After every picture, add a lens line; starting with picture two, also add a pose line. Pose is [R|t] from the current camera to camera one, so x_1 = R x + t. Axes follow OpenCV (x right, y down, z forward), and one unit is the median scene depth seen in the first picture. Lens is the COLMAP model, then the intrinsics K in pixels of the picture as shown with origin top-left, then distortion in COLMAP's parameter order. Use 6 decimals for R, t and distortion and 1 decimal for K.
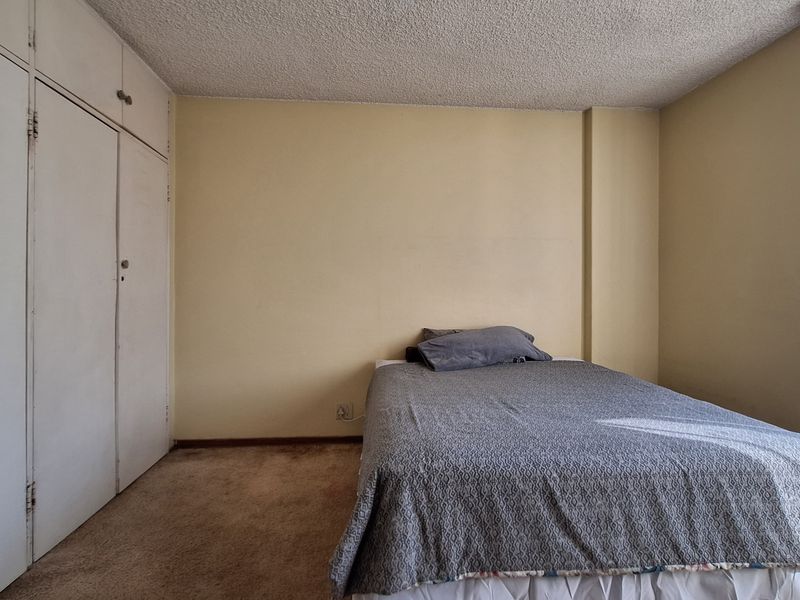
lens RADIAL K [[431.4, 0, 399.6], [0, 431.4, 298.8], [0, 0, 1]] dist [0.000726, 0.005679]
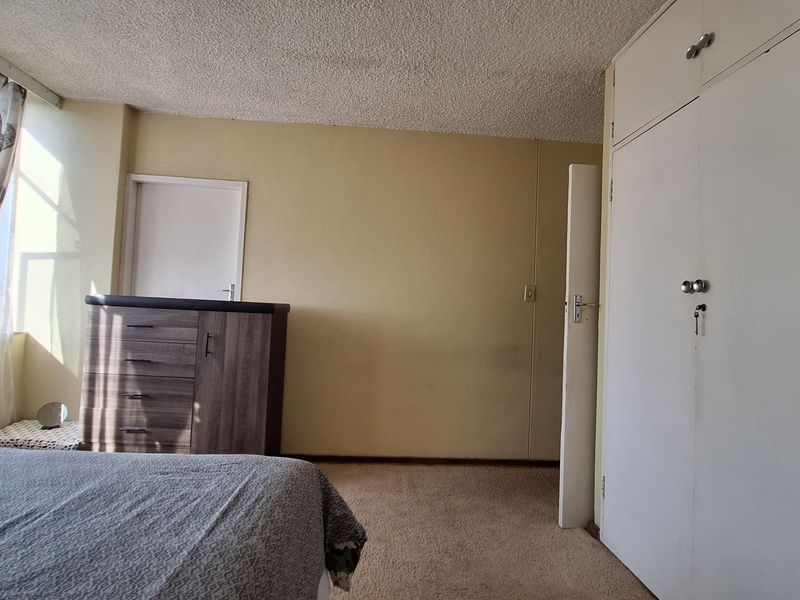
lens RADIAL K [[431.4, 0, 402.0], [0, 431.4, 295.1], [0, 0, 1]] dist [0.000726, 0.005679]
pose [[-0.998777, -0.047095, 0.015061, -0.156192], [-0.047342, 0.998743, -0.016461, -0.025119], [-0.014266, -0.017153, -0.999751, 1.195588]]
